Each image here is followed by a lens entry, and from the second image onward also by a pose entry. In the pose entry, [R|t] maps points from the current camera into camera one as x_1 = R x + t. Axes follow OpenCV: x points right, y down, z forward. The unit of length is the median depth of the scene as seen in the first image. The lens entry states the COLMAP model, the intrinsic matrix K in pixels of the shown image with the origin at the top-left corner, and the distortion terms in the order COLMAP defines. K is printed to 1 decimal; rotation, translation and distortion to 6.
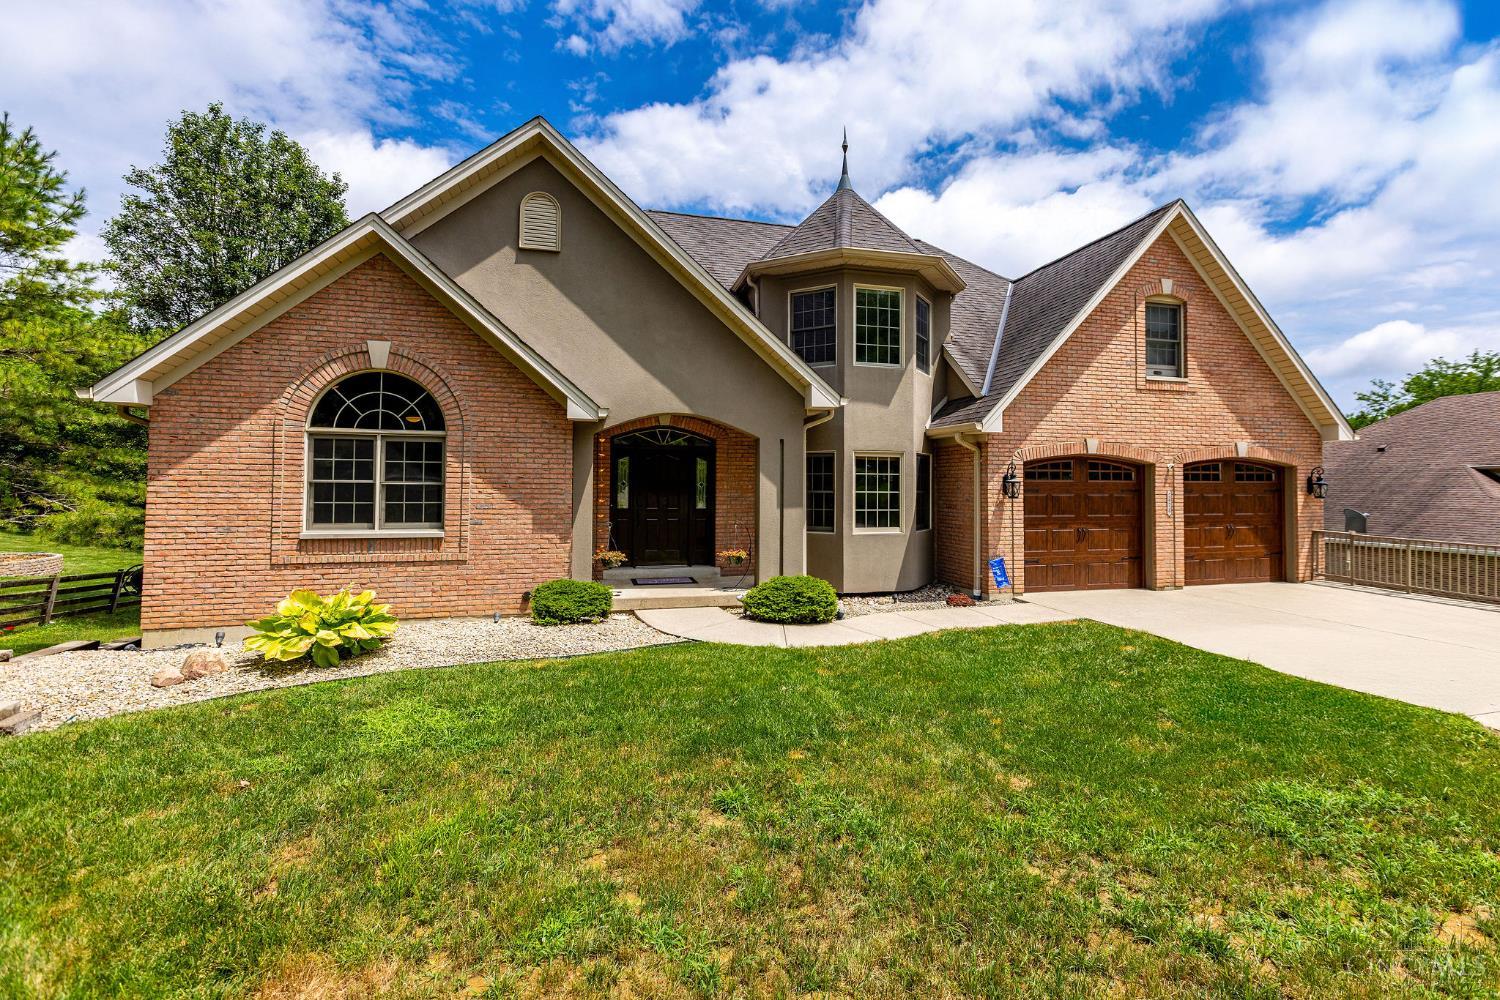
lens RADIAL K [[667.1, 0, 745.9], [0, 667.1, 480.8], [0, 0, 1]] dist [-0.001821, -0.000425]
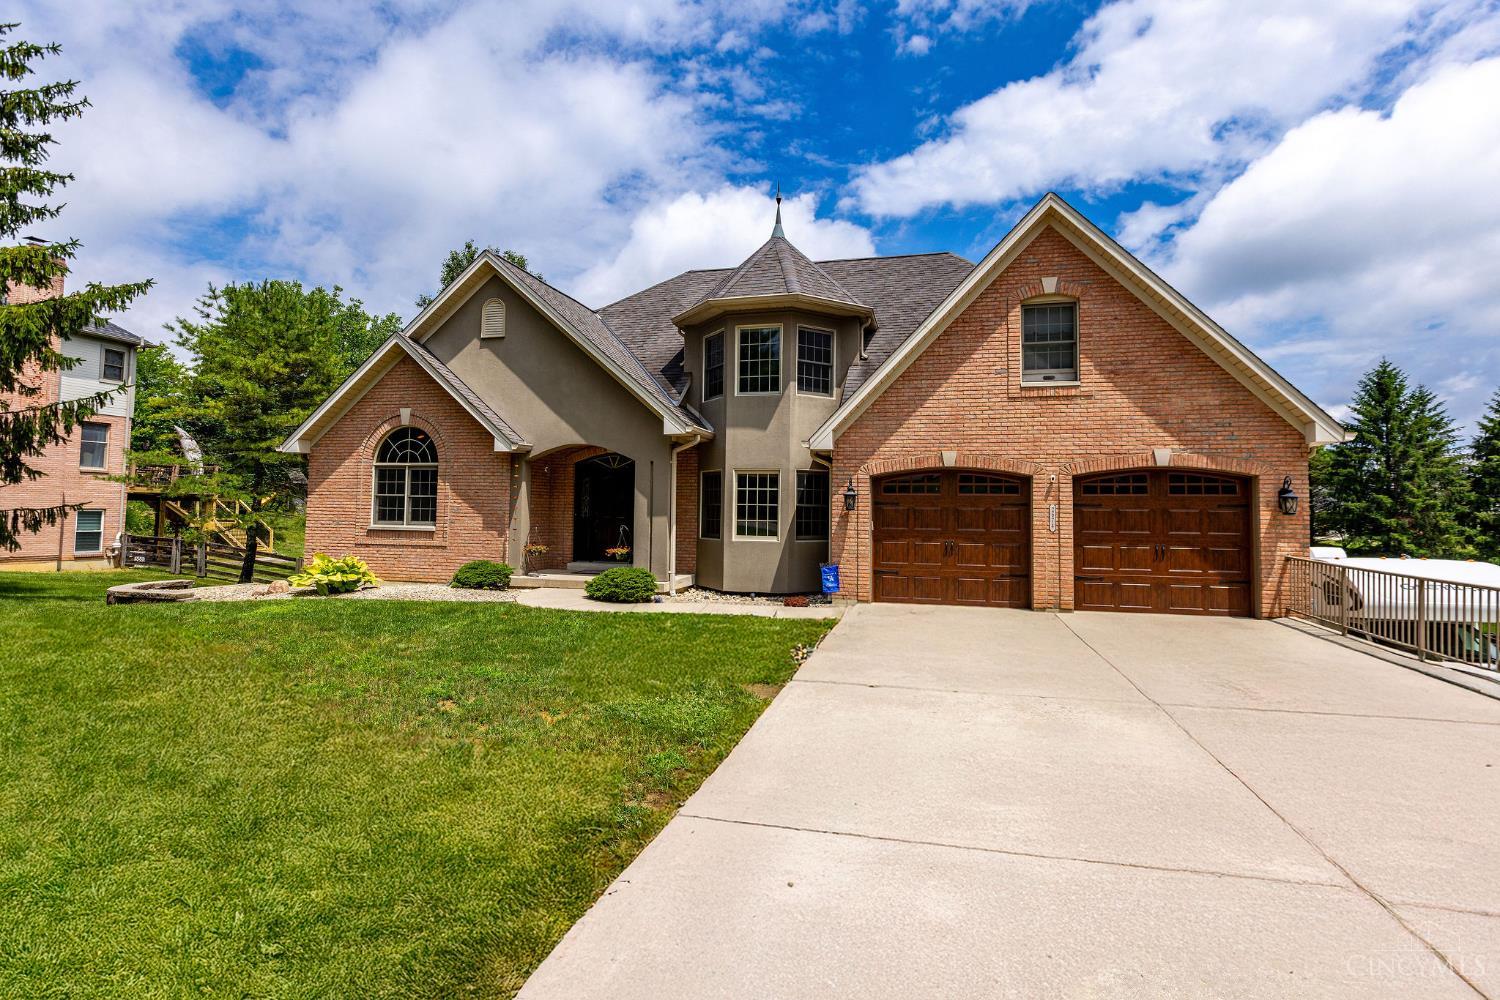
lens RADIAL K [[730.5, 0, 750.0], [0, 730.5, 500.0], [0, 0, 1]] dist [0.001101, 0.001077]
pose [[0.868884, -0.002738, -0.495009, 0.799724], [-0.004413, 0.999902, -0.013277, 0.024867], [0.494997, 0.013721, 0.868786, -0.091734]]
